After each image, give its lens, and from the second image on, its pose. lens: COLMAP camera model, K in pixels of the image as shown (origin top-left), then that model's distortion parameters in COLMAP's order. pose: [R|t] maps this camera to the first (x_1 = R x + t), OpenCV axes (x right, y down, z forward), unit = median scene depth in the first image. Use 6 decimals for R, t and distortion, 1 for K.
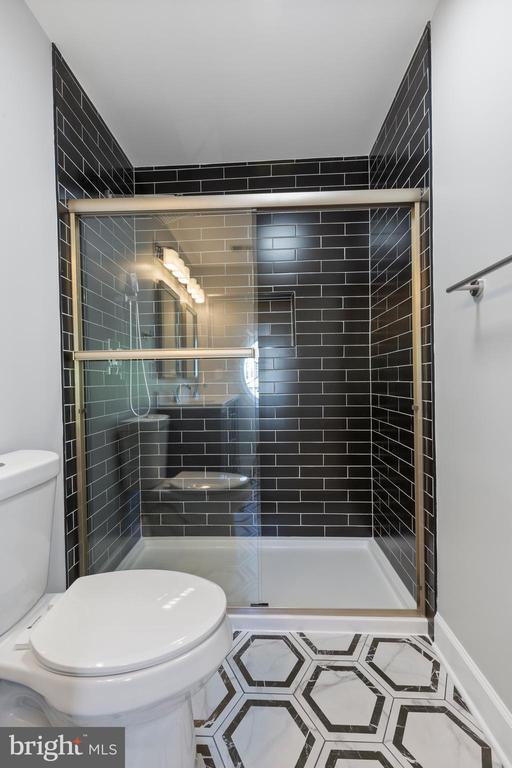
lens RADIAL K [[342.7, 0, 255.0], [0, 342.7, 382.1], [0, 0, 1]] dist [-0.000033, 0.000207]
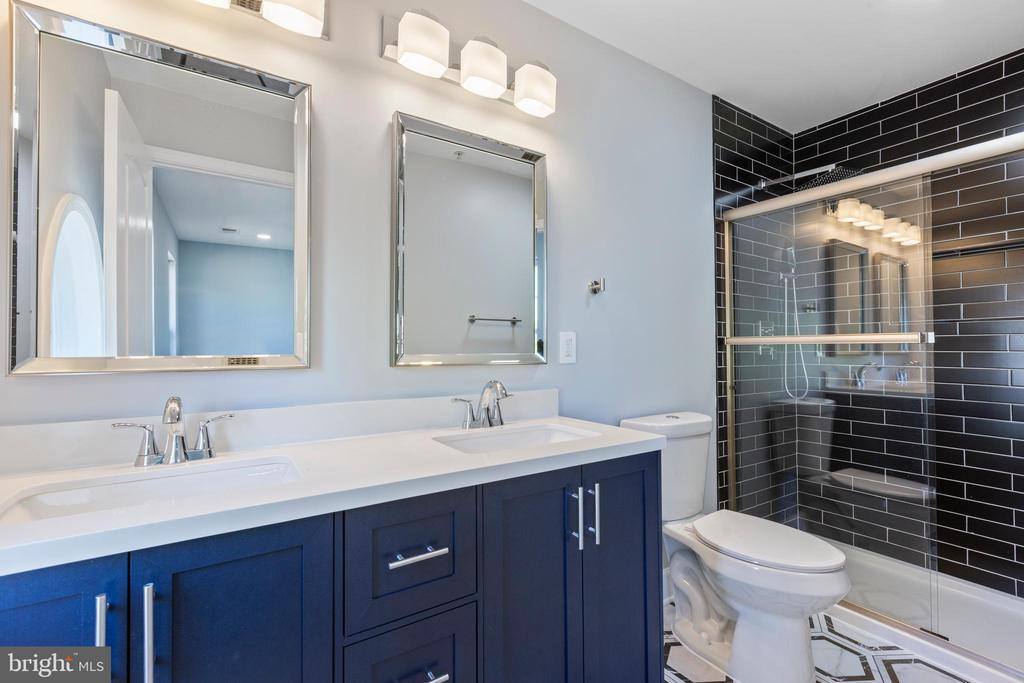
lens RADIAL K [[456.9, 0, 511.3], [0, 456.9, 342.9], [0, 0, 1]] dist [-0.000033, 0.000207]
pose [[0.583575, 0.005762, -0.812039, 0.264744], [-0.014146, 0.999895, -0.003070, -0.043393], [0.811936, 0.013279, 0.583596, -0.434529]]
